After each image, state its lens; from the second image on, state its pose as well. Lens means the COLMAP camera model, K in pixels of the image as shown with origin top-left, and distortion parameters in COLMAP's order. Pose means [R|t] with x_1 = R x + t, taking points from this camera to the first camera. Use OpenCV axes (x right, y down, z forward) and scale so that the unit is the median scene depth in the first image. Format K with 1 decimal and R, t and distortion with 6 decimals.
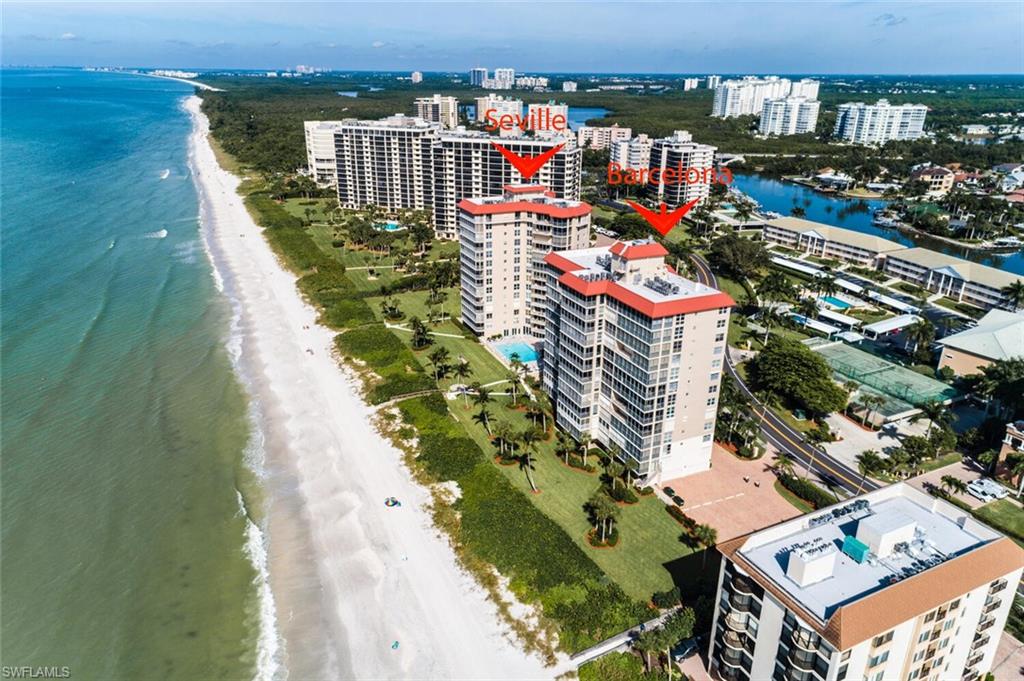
lens RADIAL K [[695.8, 0, 513.2], [0, 695.8, 337.6], [0, 0, 1]] dist [0.026010, 0.009219]
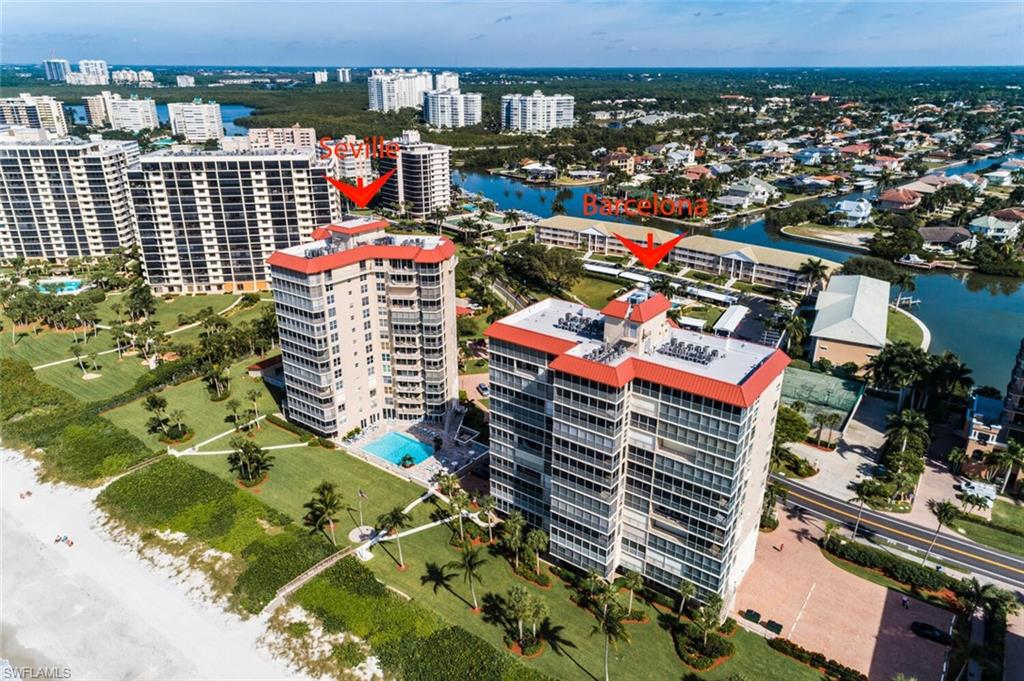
lens RADIAL K [[695.8, 0, 512.7], [0, 695.8, 337.9], [0, 0, 1]] dist [0.026010, 0.009219]
pose [[0.872378, -0.187039, 0.451633, -0.140043], [0.182732, 0.981701, 0.053594, -0.079245], [-0.453393, 0.035774, 0.890593, 0.203841]]
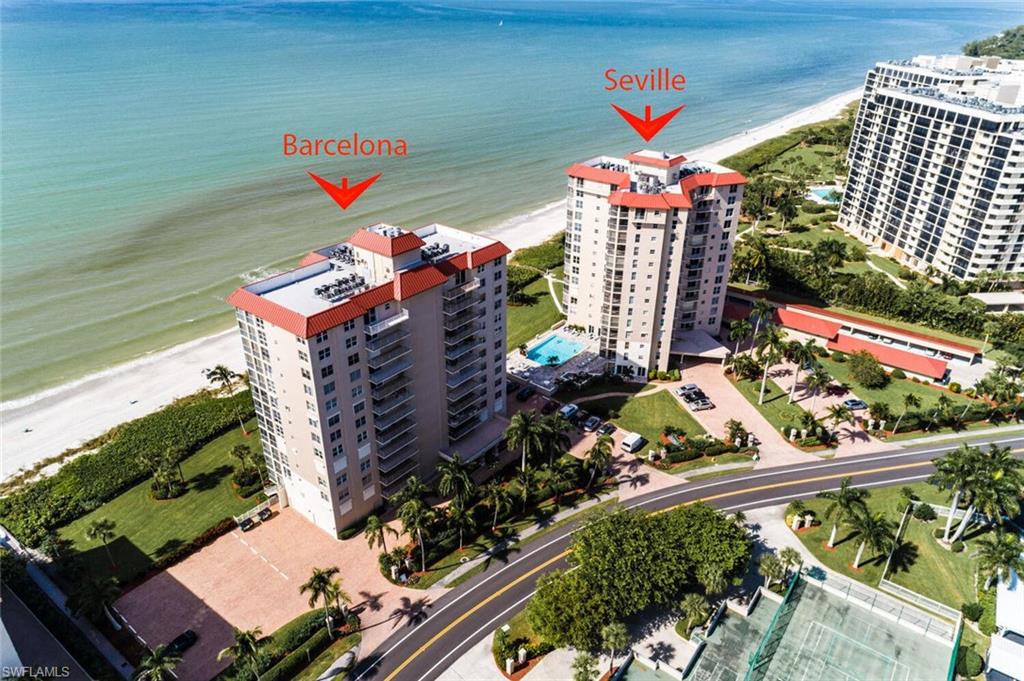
lens RADIAL K [[695.8, 0, 515.1], [0, 695.8, 341.5], [0, 0, 1]] dist [0.026010, 0.009219]
pose [[0.445001, 0.408988, -0.796682, 0.450372], [-0.327795, 0.902272, 0.280098, -0.144029], [0.833381, 0.136504, 0.535576, 0.368582]]
